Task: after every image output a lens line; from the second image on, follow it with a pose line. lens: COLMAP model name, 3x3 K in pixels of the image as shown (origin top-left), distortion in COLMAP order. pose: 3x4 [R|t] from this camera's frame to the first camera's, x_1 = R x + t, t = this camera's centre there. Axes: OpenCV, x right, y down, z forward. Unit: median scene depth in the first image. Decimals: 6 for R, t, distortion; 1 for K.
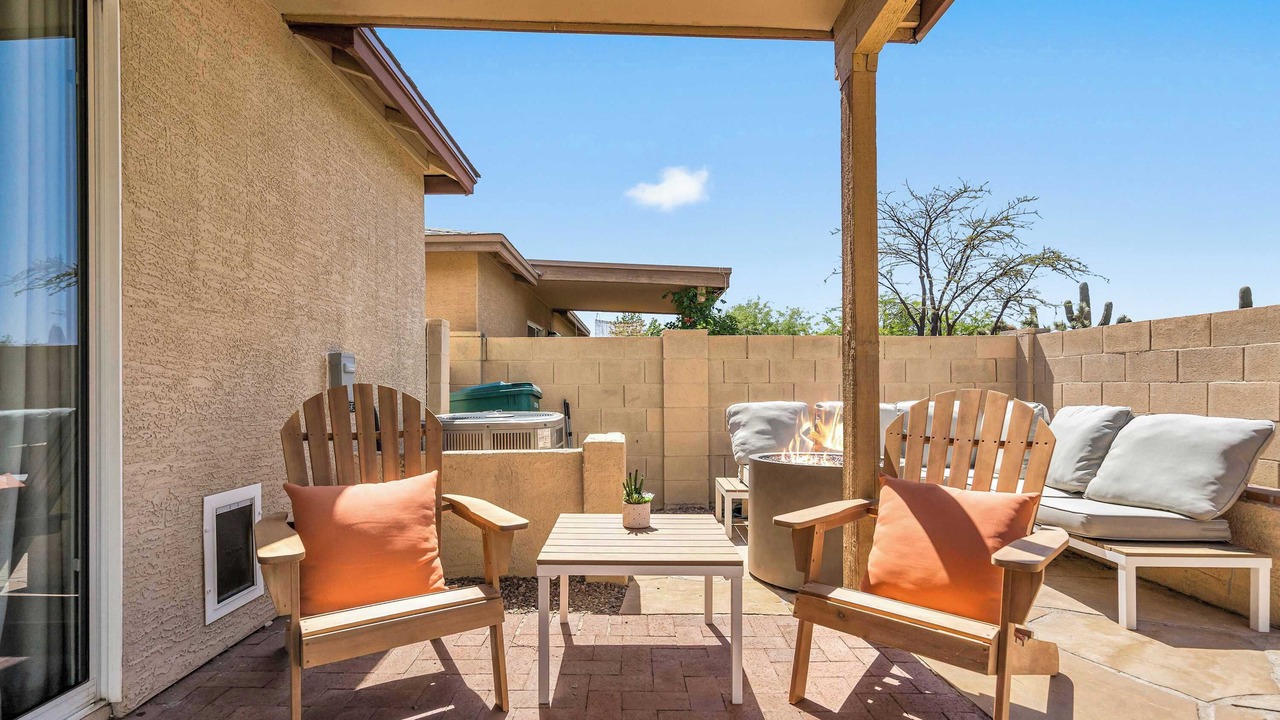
lens RADIAL K [[591.1, 0, 636.3], [0, 591.1, 369.0], [0, 0, 1]] dist [-0.002576, 0.000679]
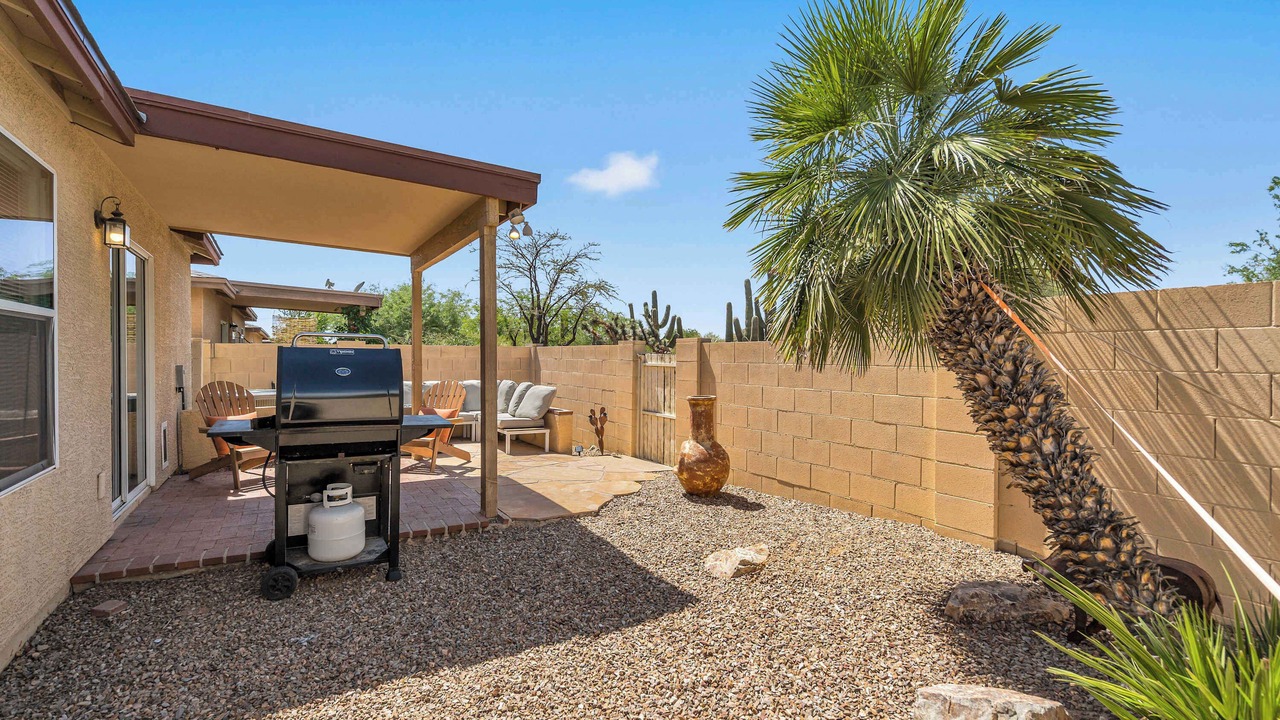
lens RADIAL K [[587.2, 0, 624.1], [0, 587.2, 358.9], [0, 0, 1]] dist [-0.002161, -0.000147]
pose [[0.866135, 0.003767, 0.499796, -0.088107], [-0.020337, 0.999409, 0.027711, -0.076176], [-0.499396, -0.034166, 0.865700, -0.908096]]
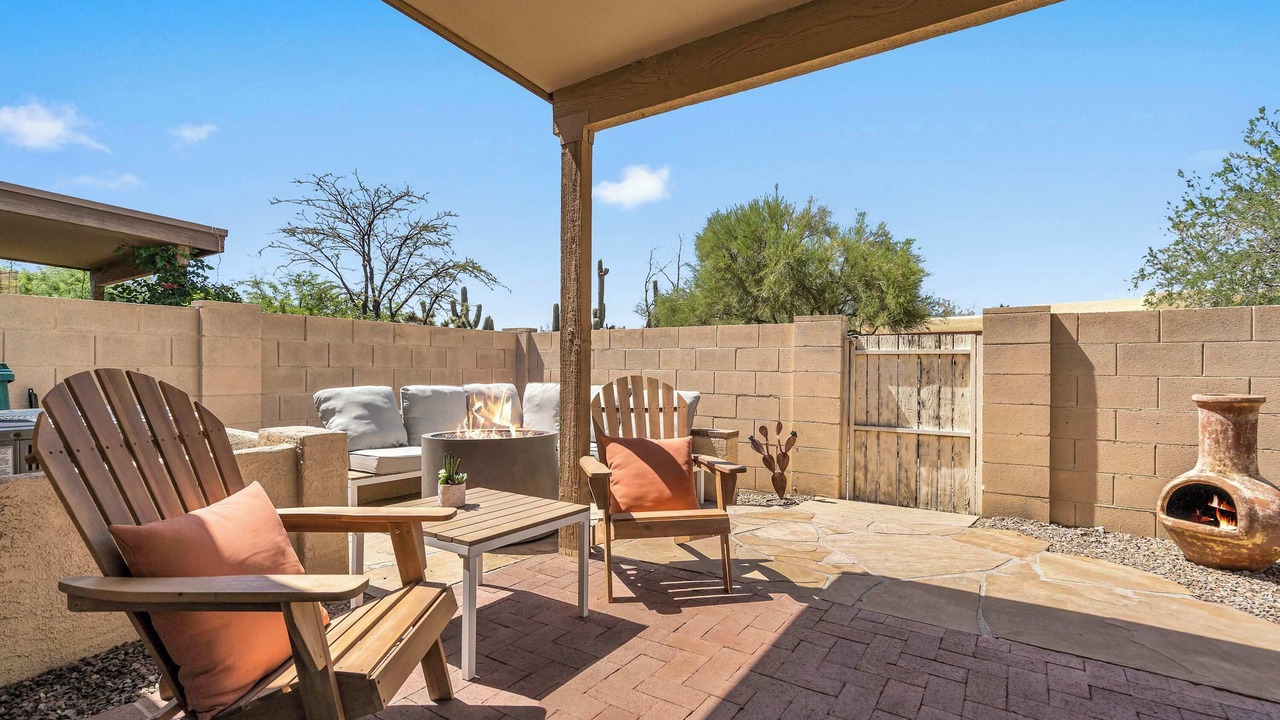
lens RADIAL K [[587.2, 0, 624.1], [0, 587.2, 358.9], [0, 0, 1]] dist [-0.002161, -0.000147]
pose [[0.566585, 0.020493, 0.823748, -0.285120], [-0.030901, 0.999516, -0.003611, -0.000669], [-0.823423, -0.023409, 0.566944, 0.067338]]
